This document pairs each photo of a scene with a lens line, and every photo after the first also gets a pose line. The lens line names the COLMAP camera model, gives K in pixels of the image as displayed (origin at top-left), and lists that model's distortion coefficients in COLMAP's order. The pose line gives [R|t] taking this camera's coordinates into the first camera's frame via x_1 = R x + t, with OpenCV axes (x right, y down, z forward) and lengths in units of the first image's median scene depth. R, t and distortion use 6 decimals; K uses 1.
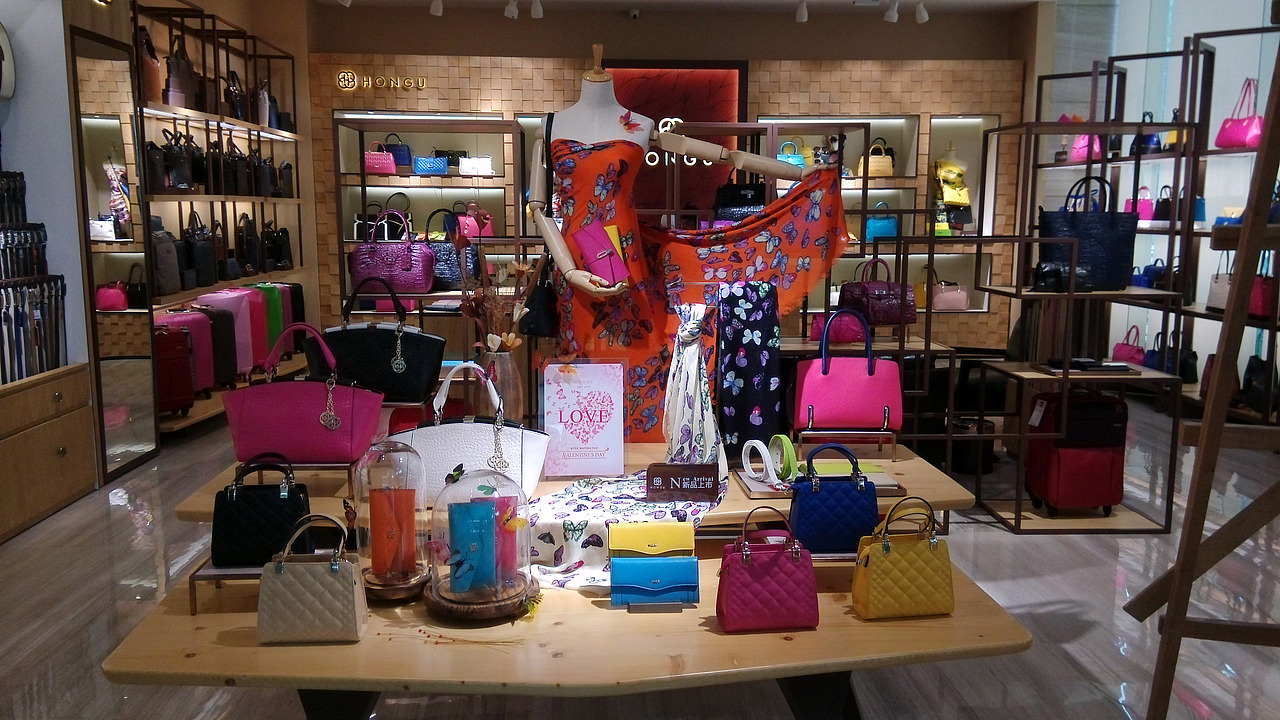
lens RADIAL K [[1071.0, 0, 633.2], [0, 1071.0, 354.7], [0, 0, 1]] dist [0.101314, -0.014687]
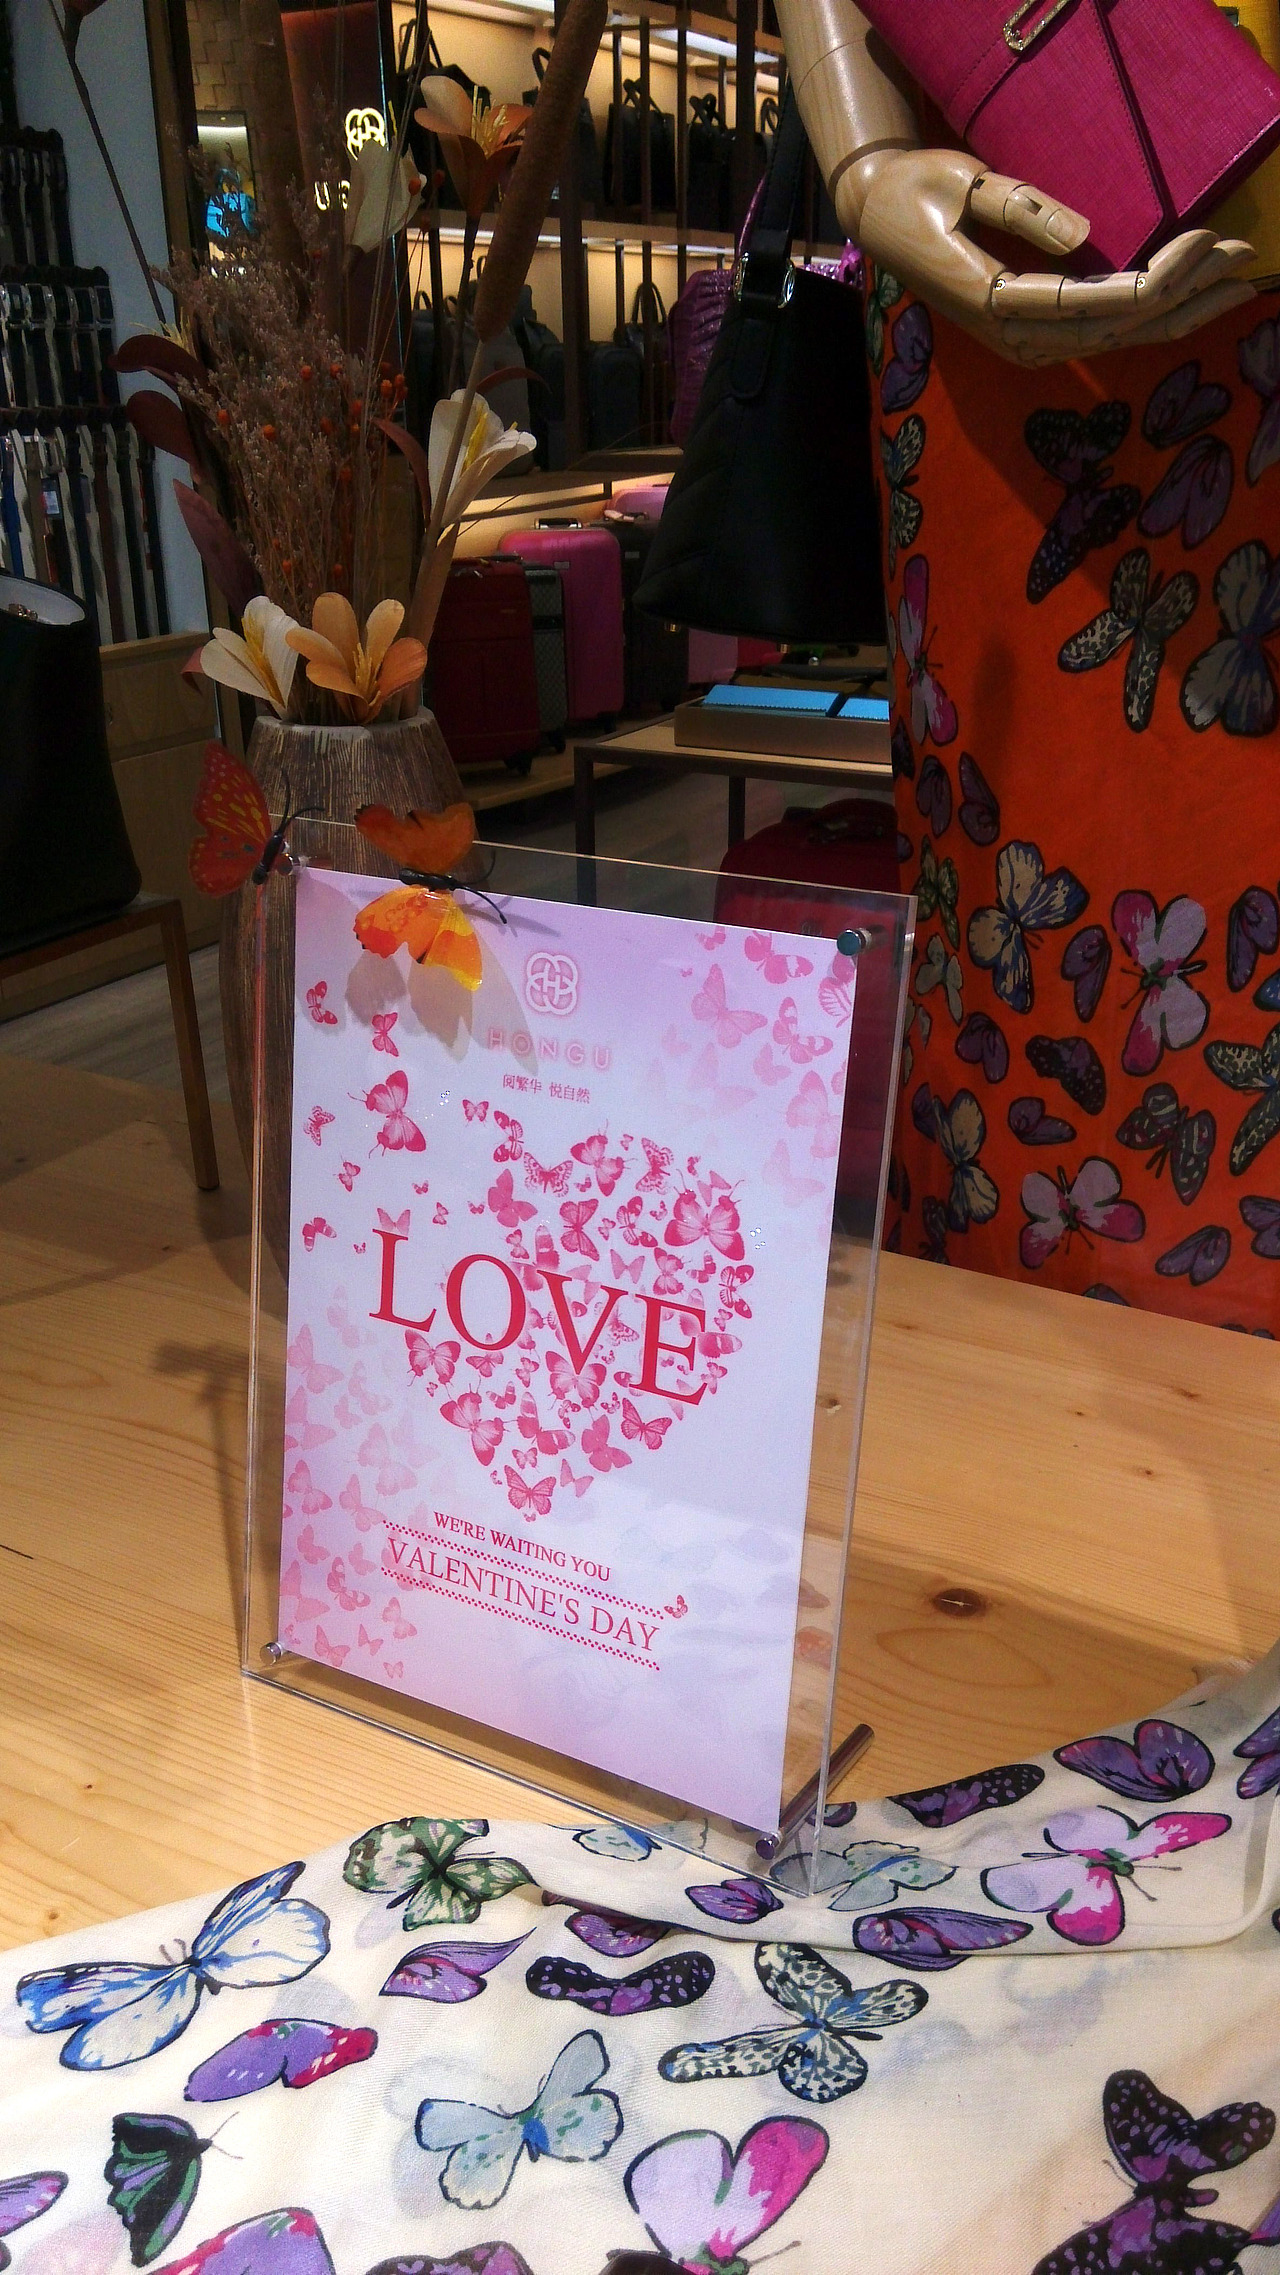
lens RADIAL K [[1903.6, 0, 617.3], [0, 1903.6, 1130.9], [0, 0, 1]] dist [0.101314, -0.014687]
pose [[0.857187, 0.182746, -0.481491, 0.059711], [-0.058417, 0.963393, 0.261650, -0.020298], [0.511681, -0.196155, 0.836484, 0.734065]]
